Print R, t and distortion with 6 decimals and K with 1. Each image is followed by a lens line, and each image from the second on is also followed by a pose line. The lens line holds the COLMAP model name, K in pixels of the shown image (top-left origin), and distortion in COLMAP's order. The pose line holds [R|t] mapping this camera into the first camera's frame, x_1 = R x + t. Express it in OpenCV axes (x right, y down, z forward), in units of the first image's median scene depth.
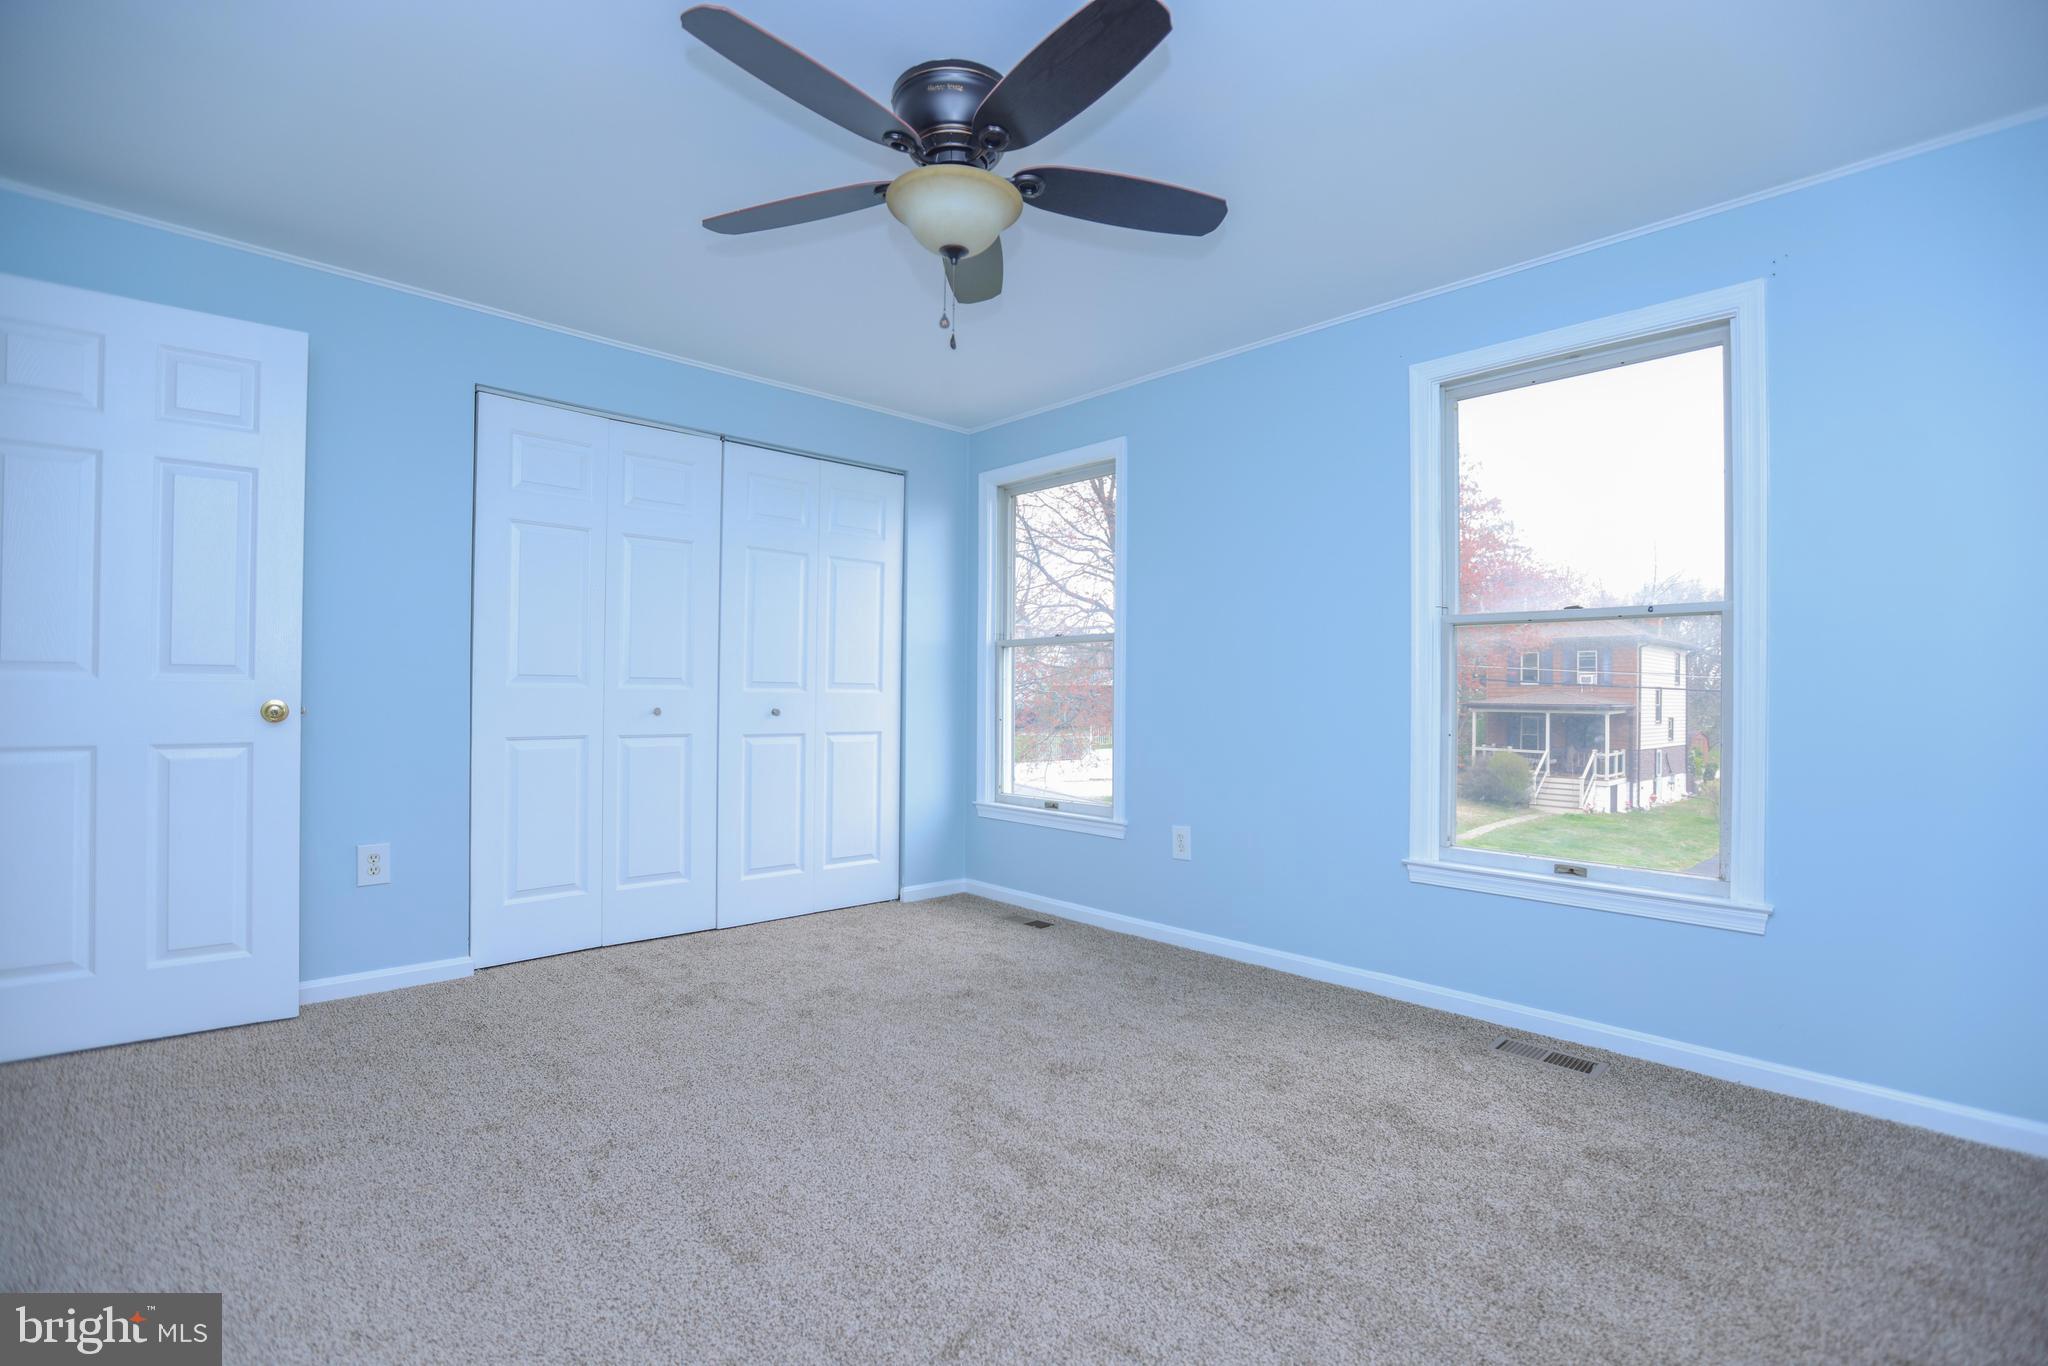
lens RADIAL K [[926.5, 0, 1037.0], [0, 926.5, 695.3], [0, 0, 1]] dist [-0.052003, 0.017477]
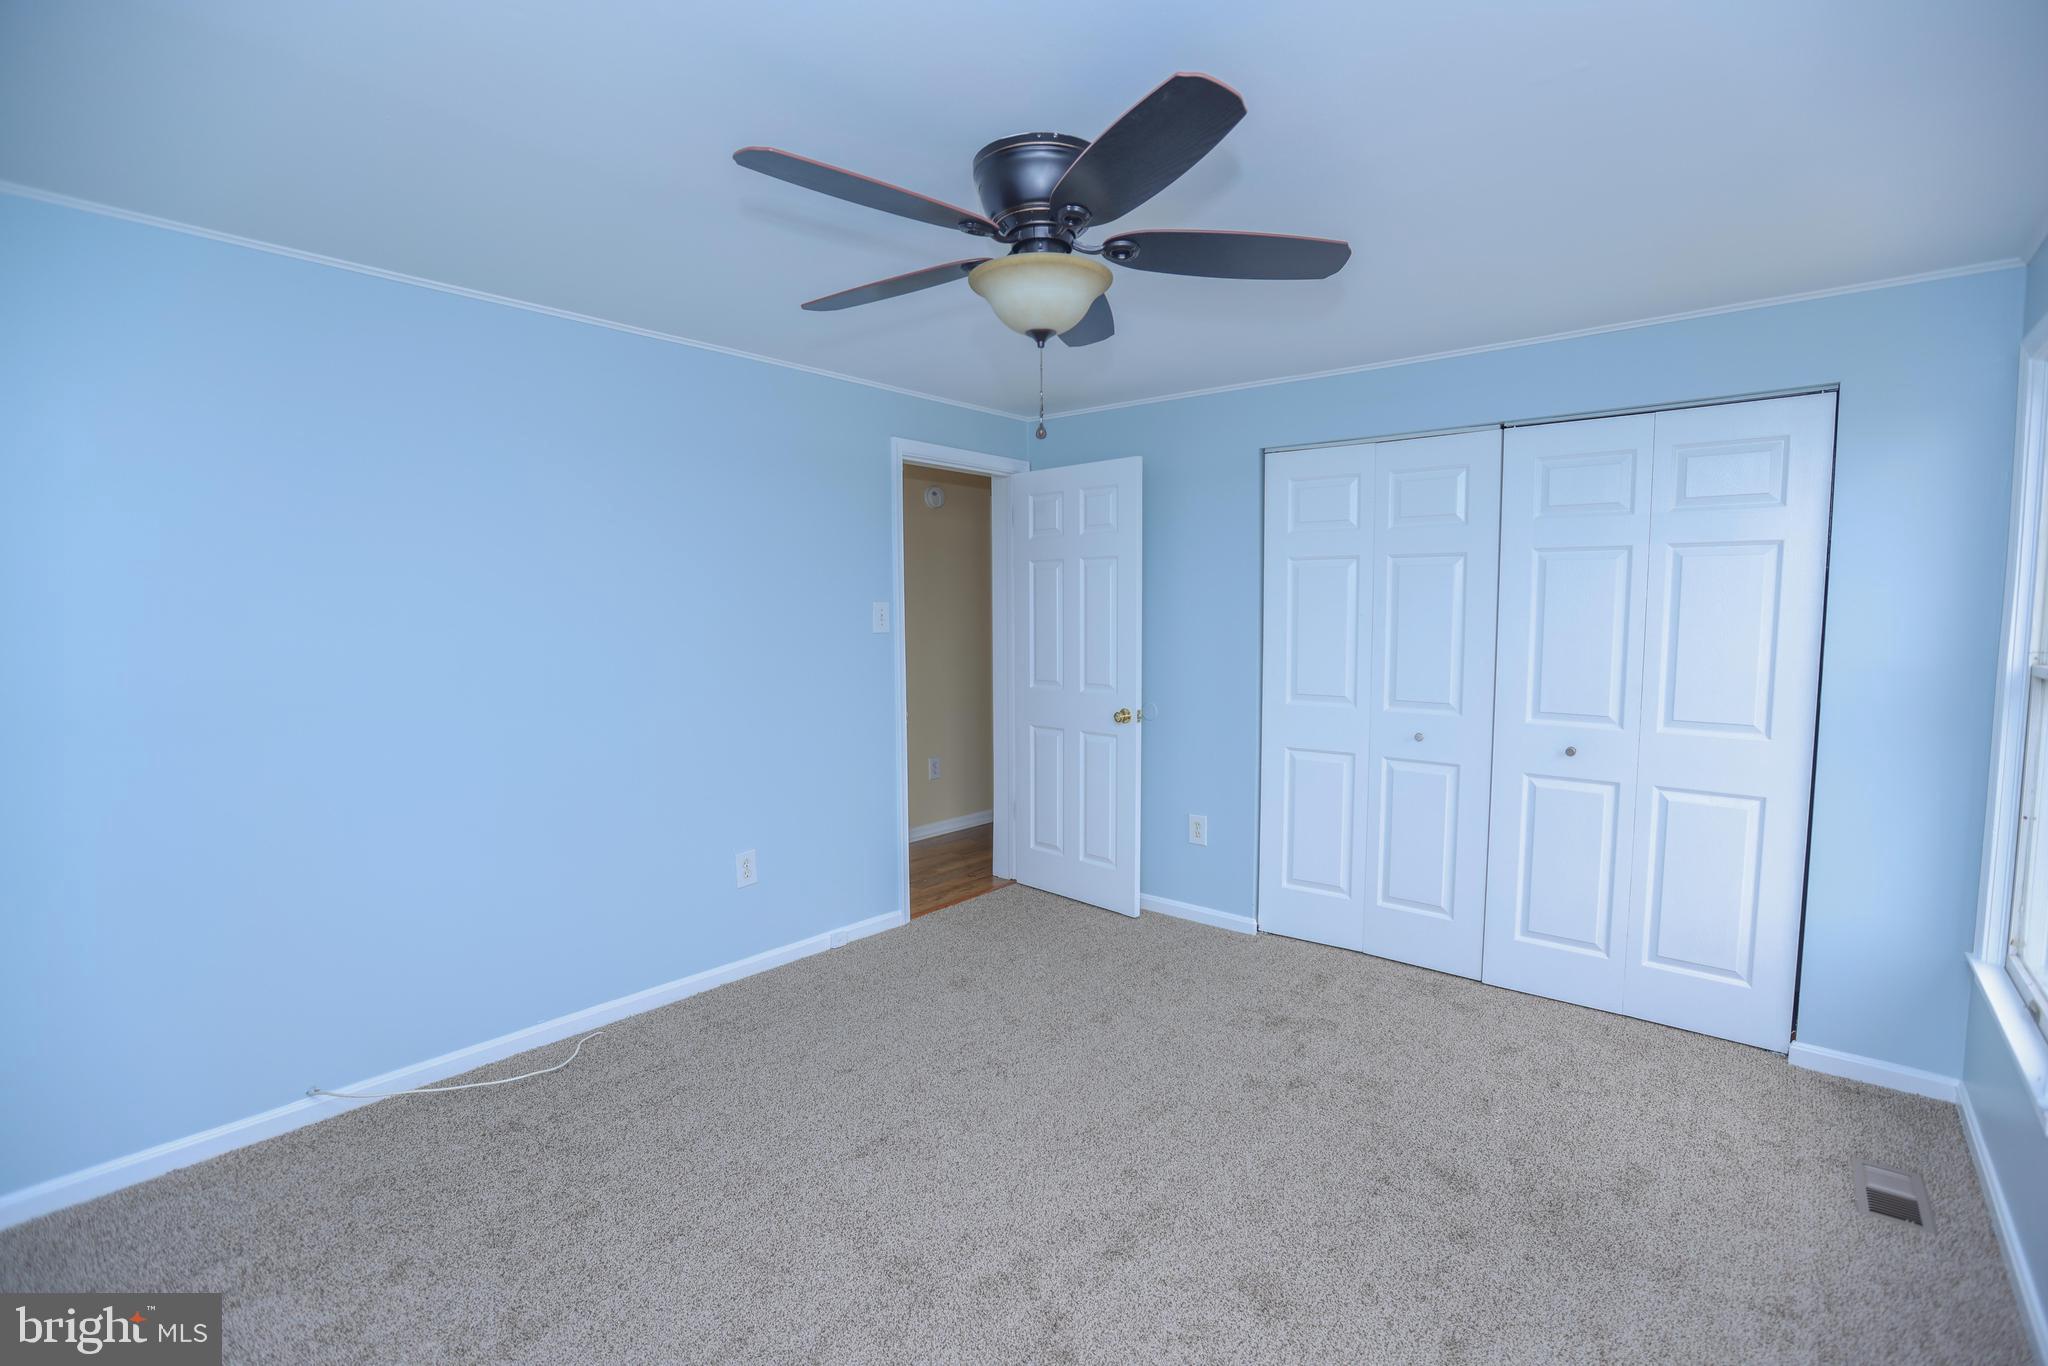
lens RADIAL K [[926.5, 0, 1037.0], [0, 926.5, 695.3], [0, 0, 1]] dist [-0.052003, 0.017477]
pose [[0.108336, 0.081865, -0.990738, 0.557687], [0.000934, 0.996595, 0.082451, -0.119867], [0.994114, -0.009858, 0.107891, 0.562517]]
